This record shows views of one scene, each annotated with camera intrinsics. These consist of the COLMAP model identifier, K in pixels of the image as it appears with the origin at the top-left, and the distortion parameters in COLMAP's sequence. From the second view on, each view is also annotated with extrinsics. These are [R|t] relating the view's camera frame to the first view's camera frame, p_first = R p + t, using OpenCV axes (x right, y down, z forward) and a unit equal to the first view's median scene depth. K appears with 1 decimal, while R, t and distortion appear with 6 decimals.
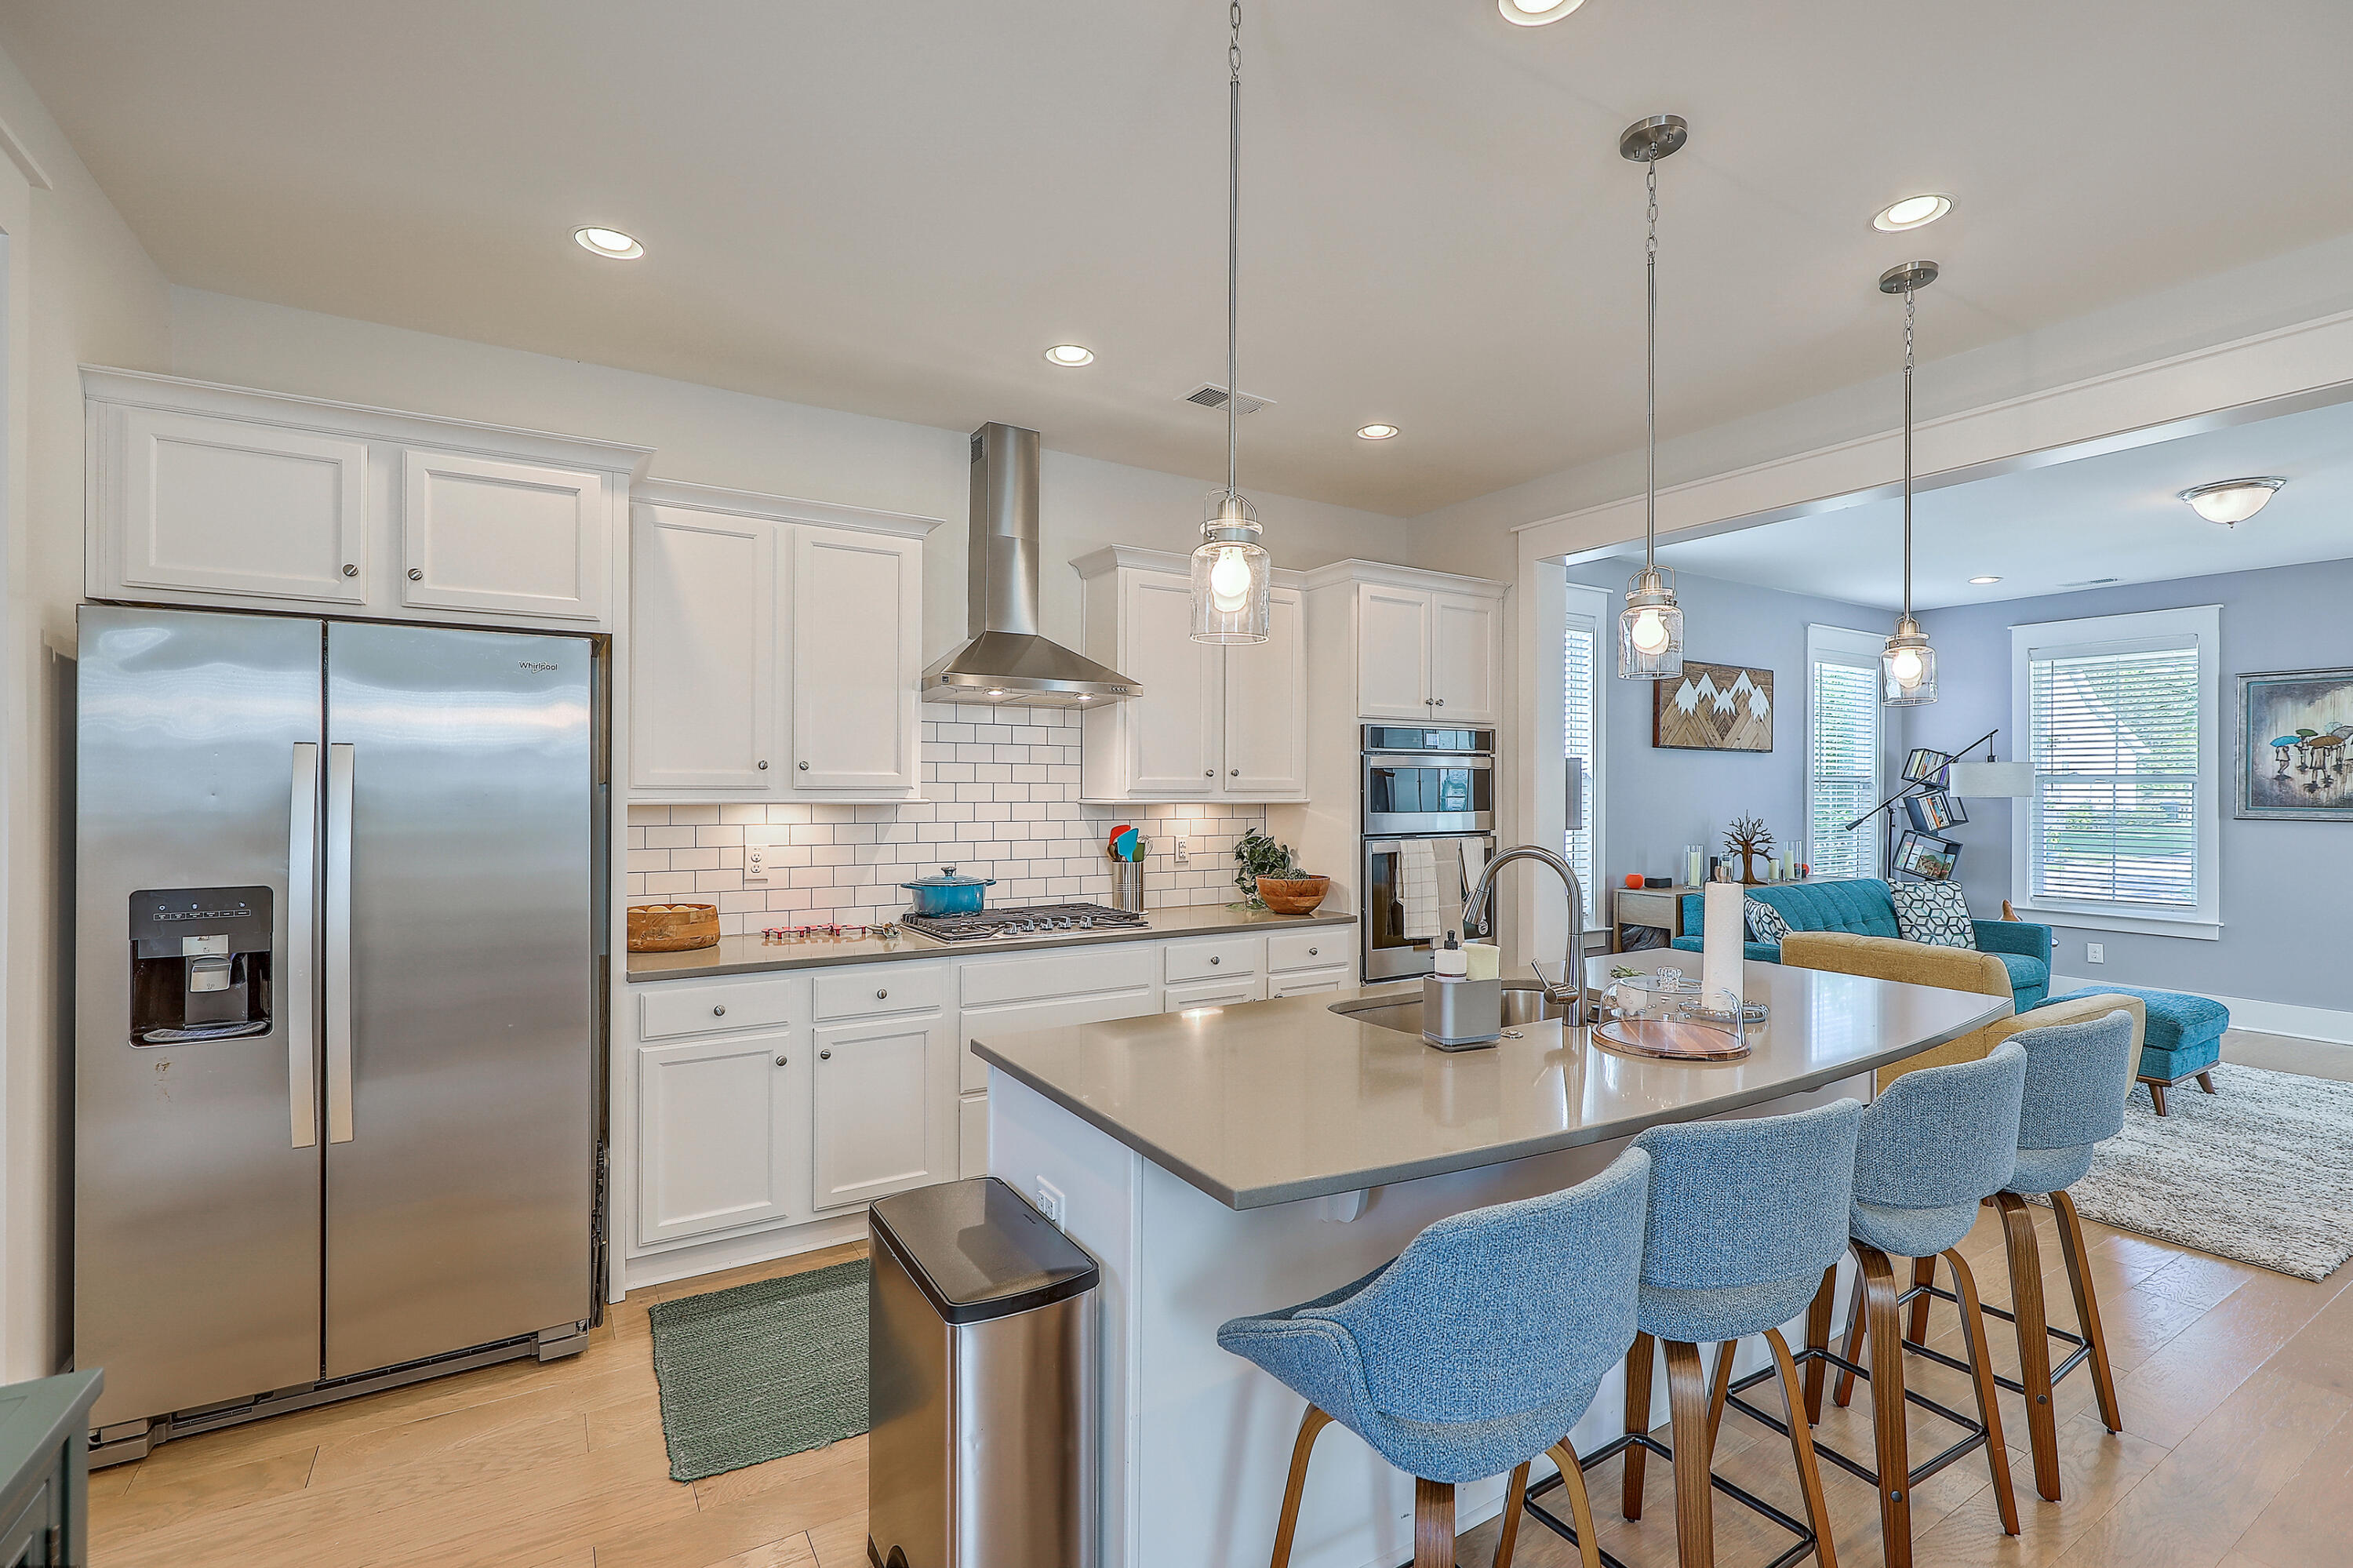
lens RADIAL K [[1065.5, 0, 1201.6], [0, 1065.5, 781.9], [0, 0, 1]] dist [0.002593, 0.000790]
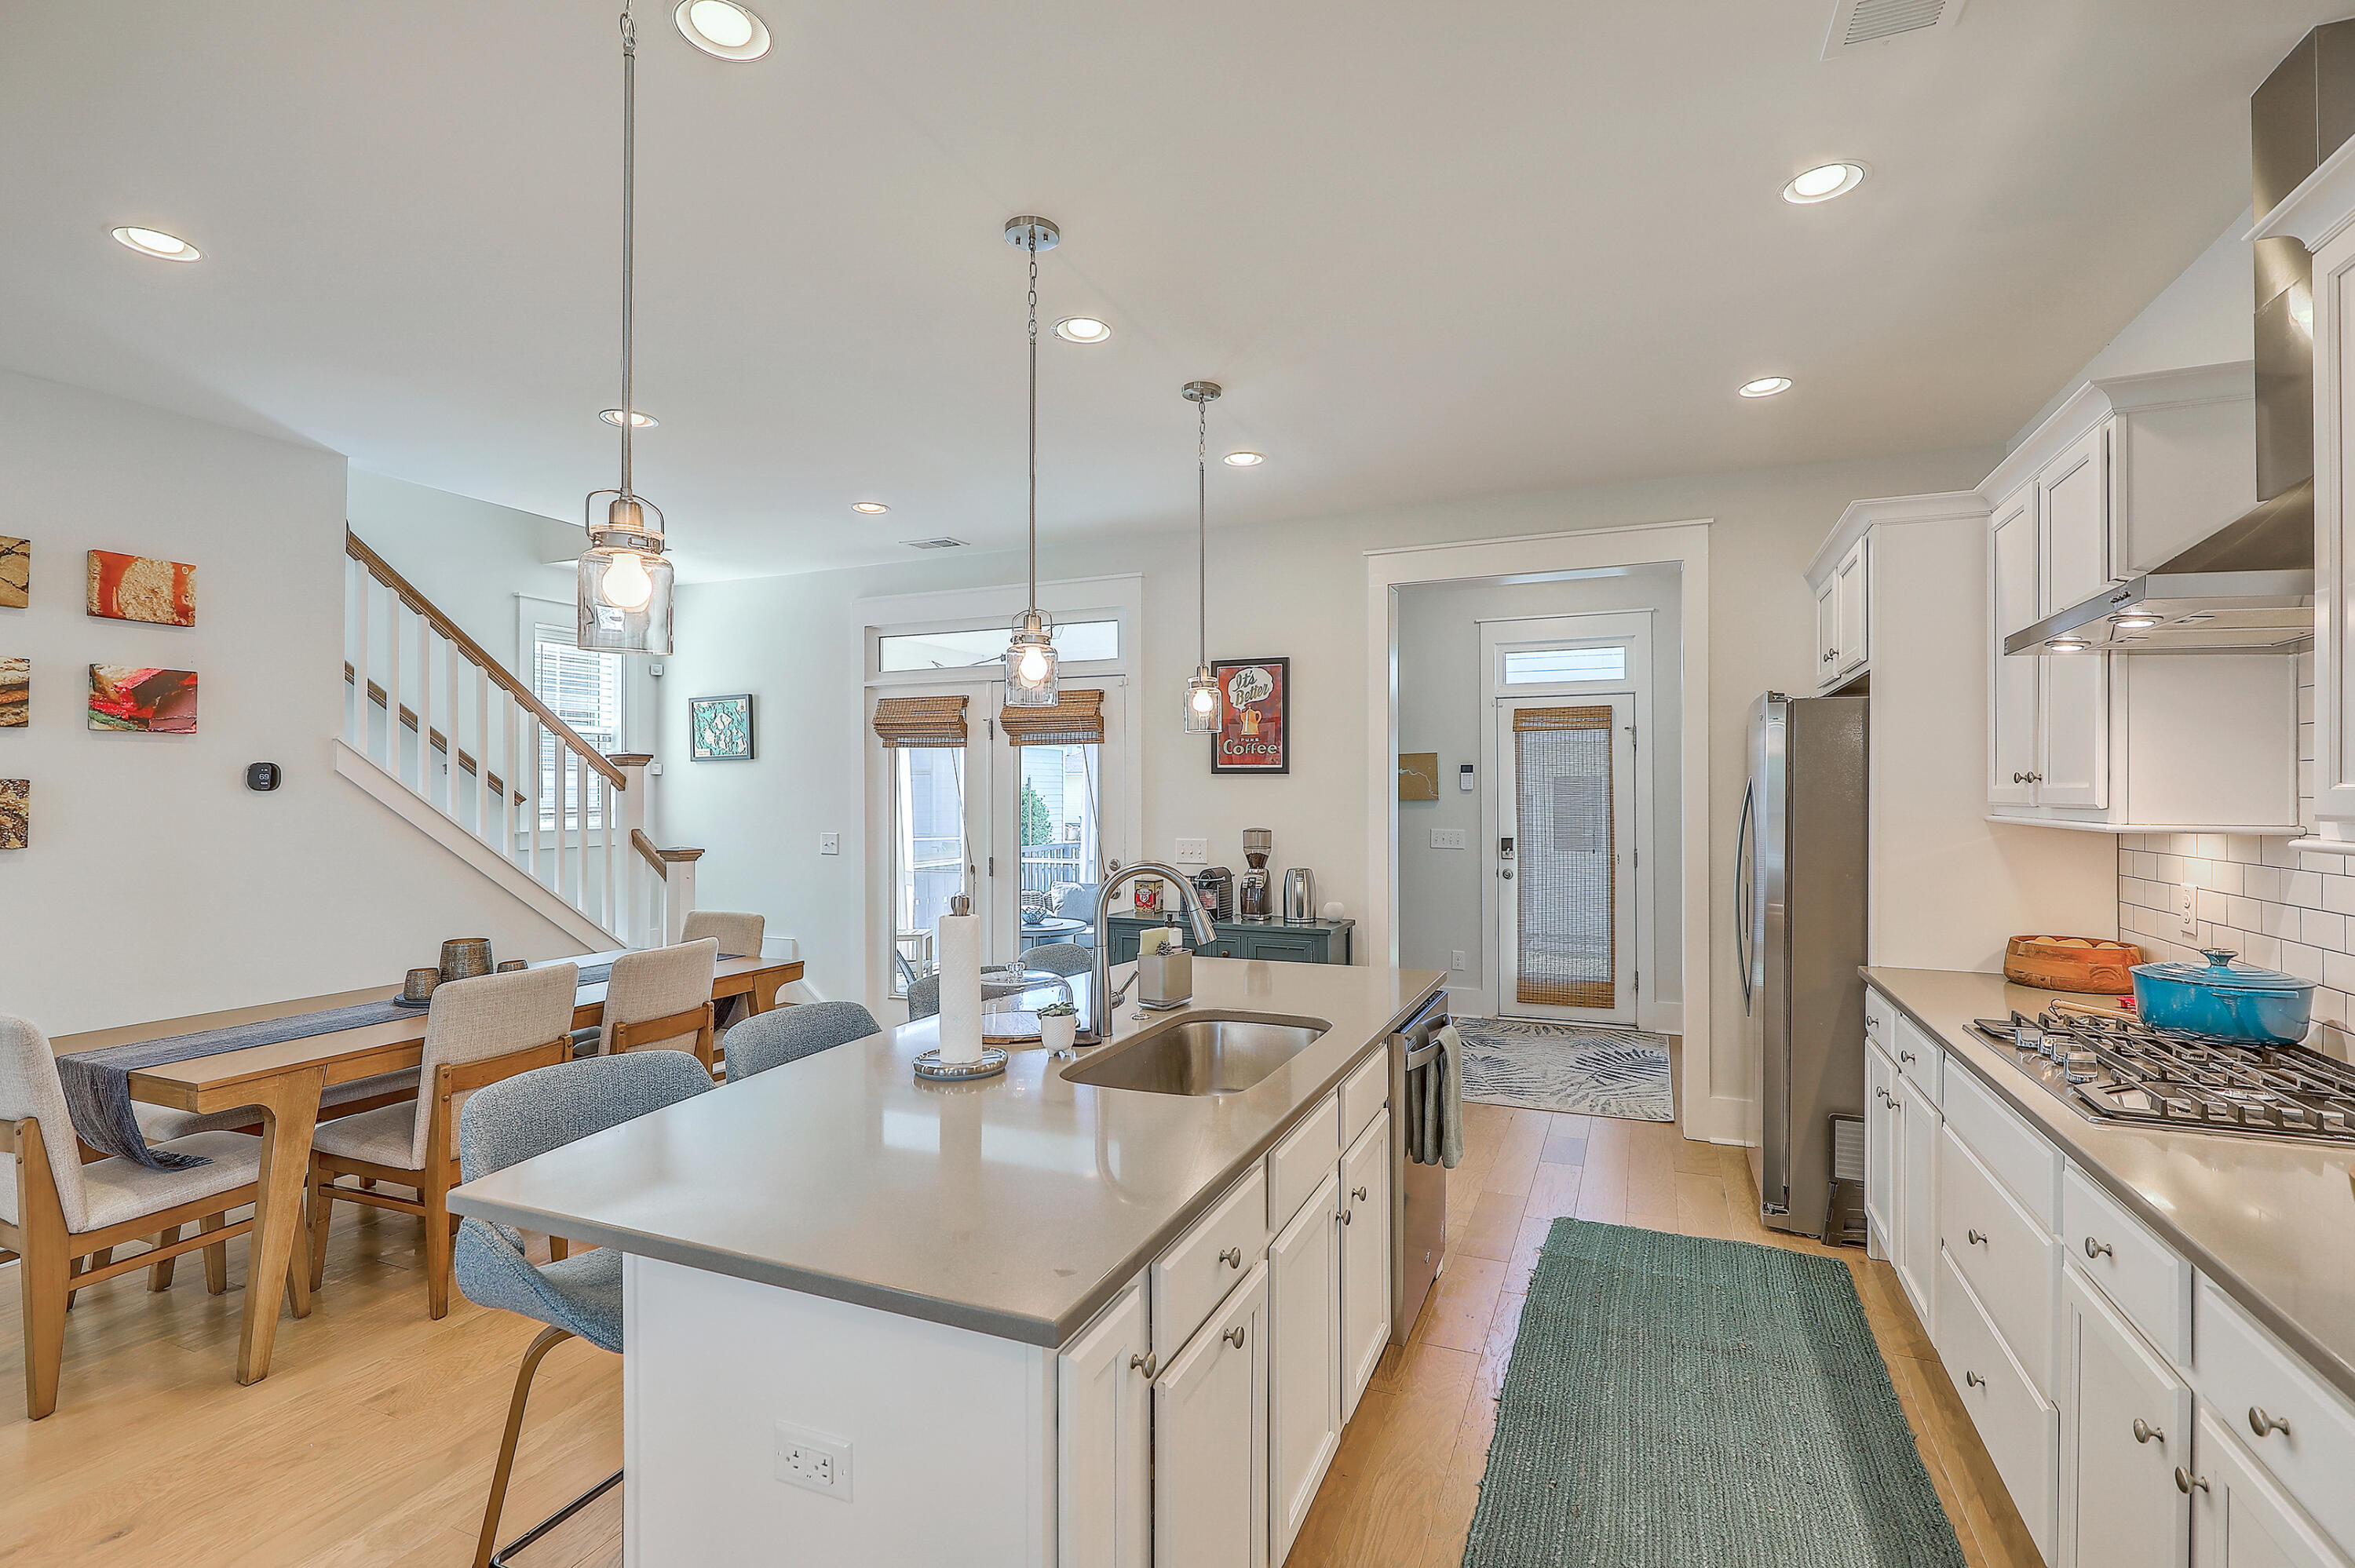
lens RADIAL K [[1061.1, 0, 1196.1], [0, 1061.1, 795.4], [0, 0, 1]] dist [0.001425, -0.000049]
pose [[-0.823741, -0.002844, -0.566959, 0.328138], [0.000245, 0.999986, -0.005373, 0.001280], [0.566967, -0.004564, -0.823728, 0.731461]]
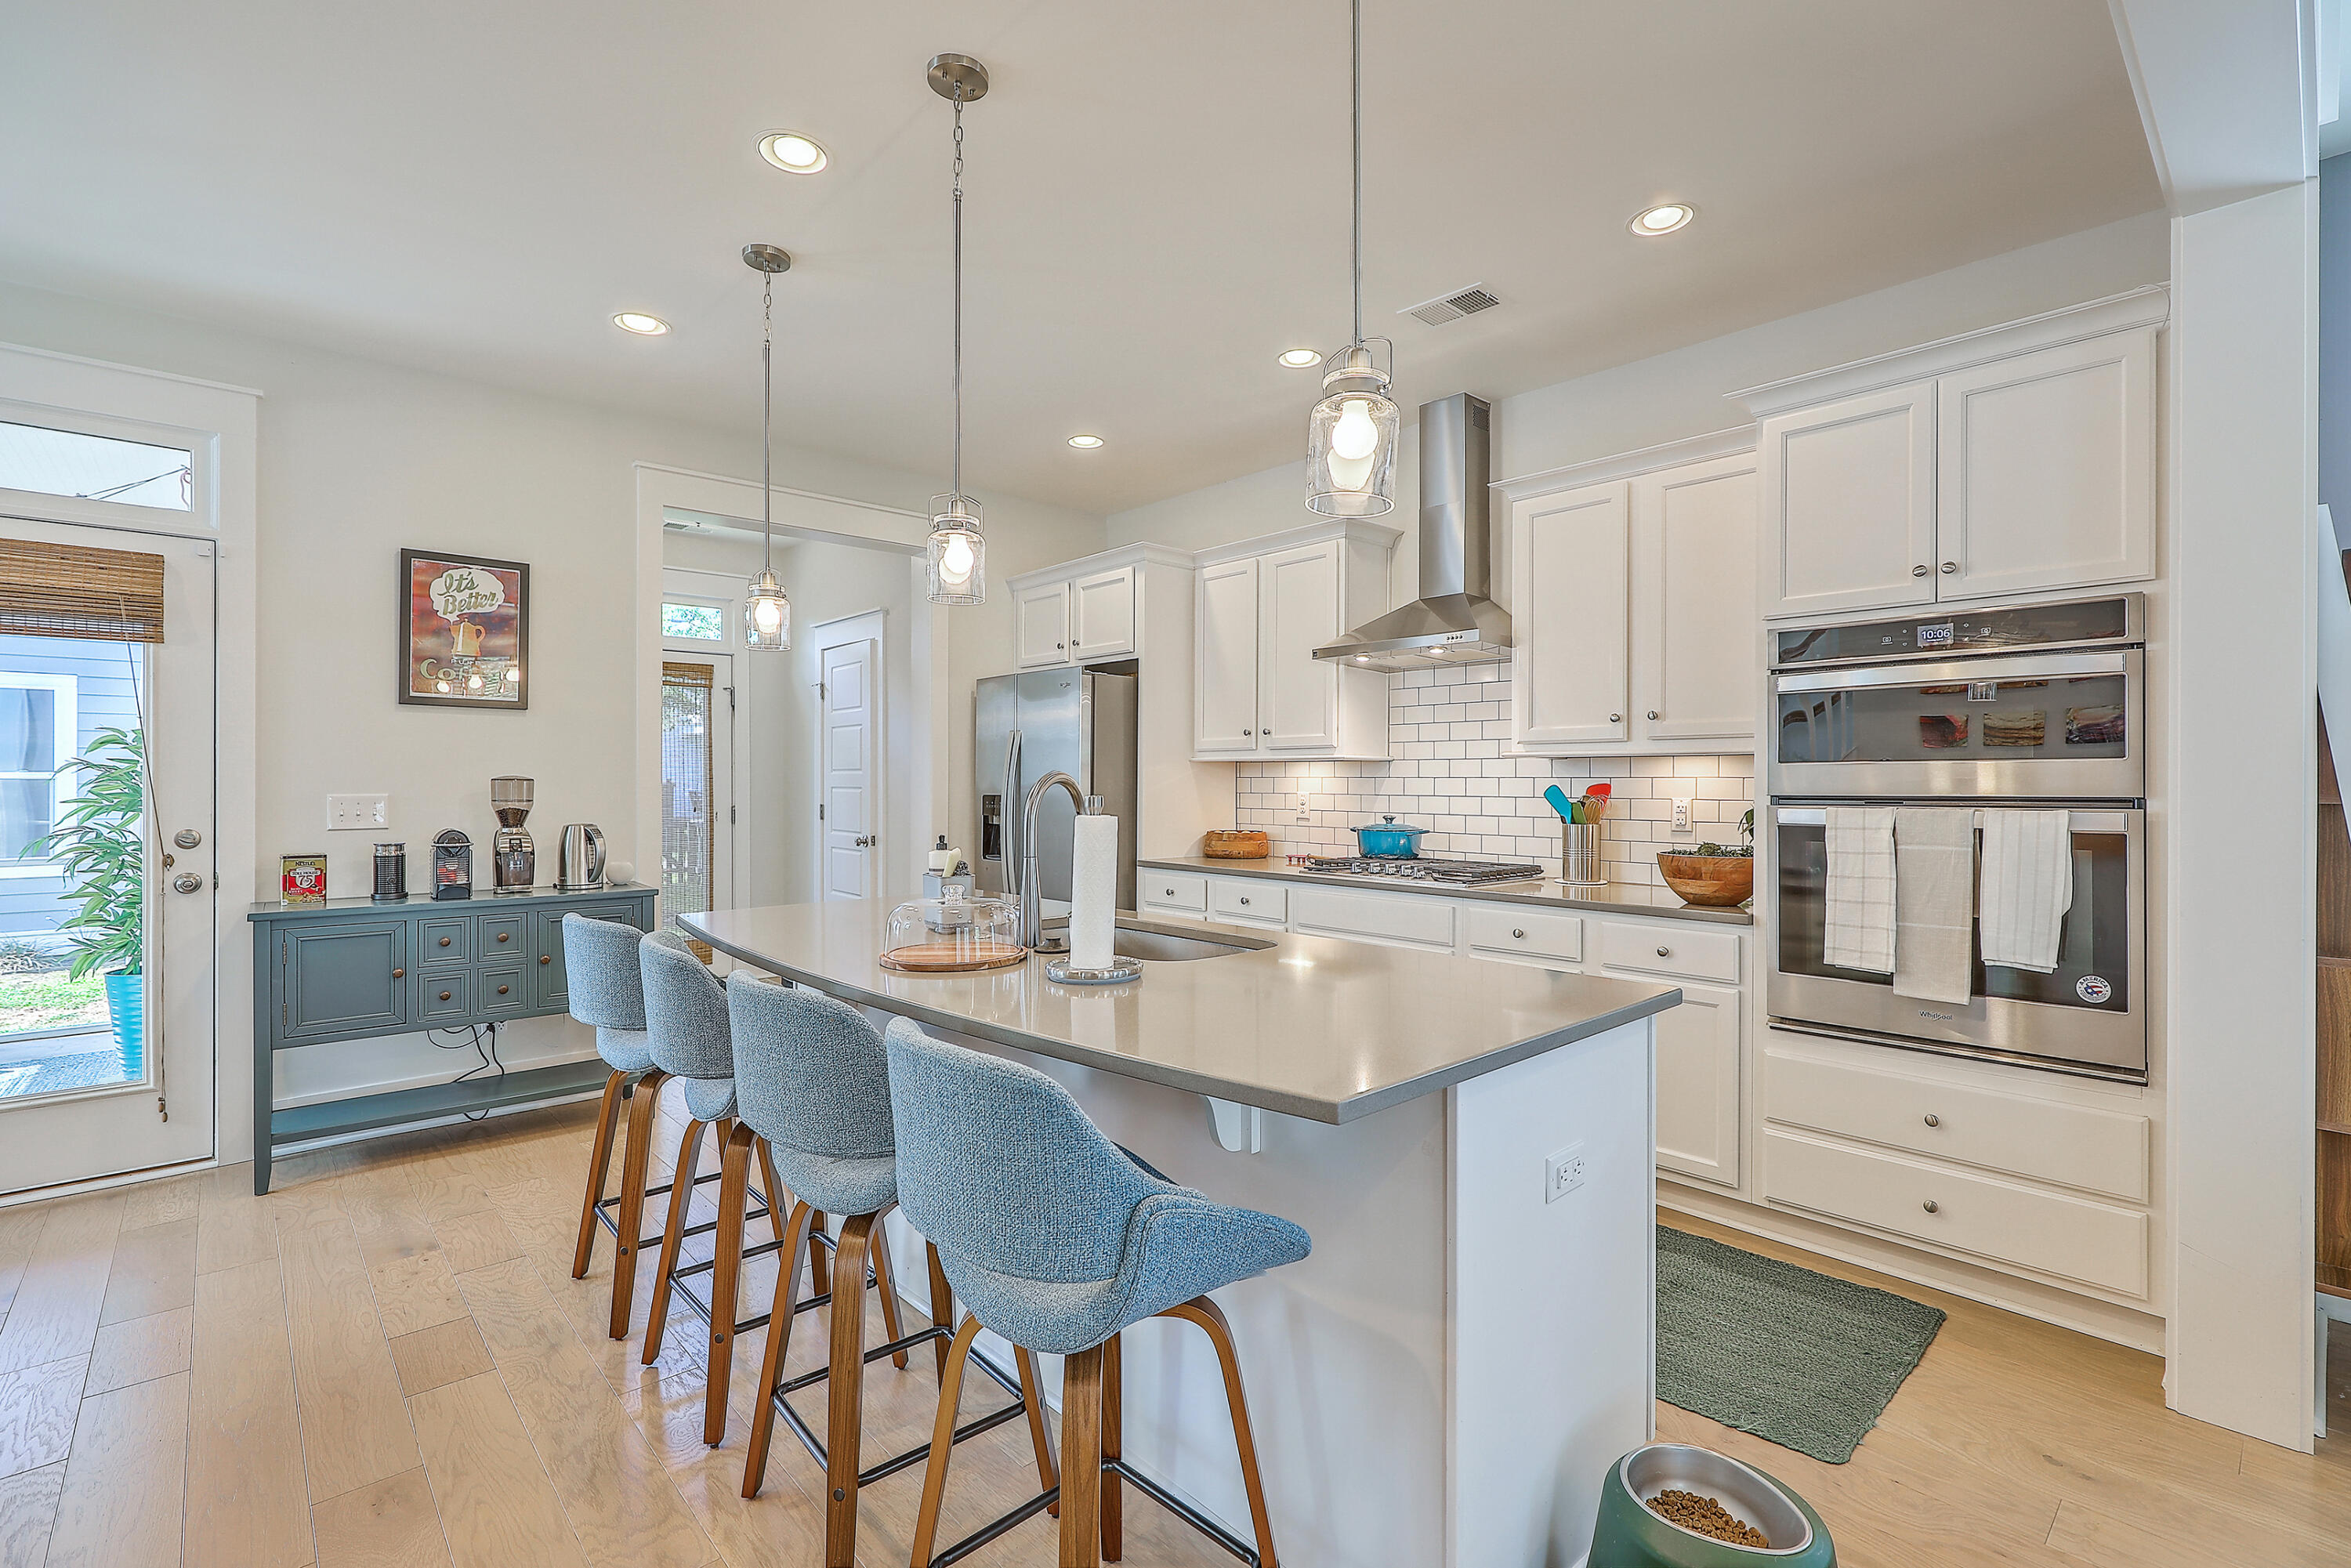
lens RADIAL K [[1050.7, 0, 1187.8], [0, 1050.7, 786.1], [0, 0, 1]] dist [-0.001110, -0.000351]
pose [[0.176558, 0.002075, -0.984288, 0.521620], [0.004628, 0.999985, 0.002938, 0.028104], [0.984279, -0.005074, 0.176545, 0.375790]]
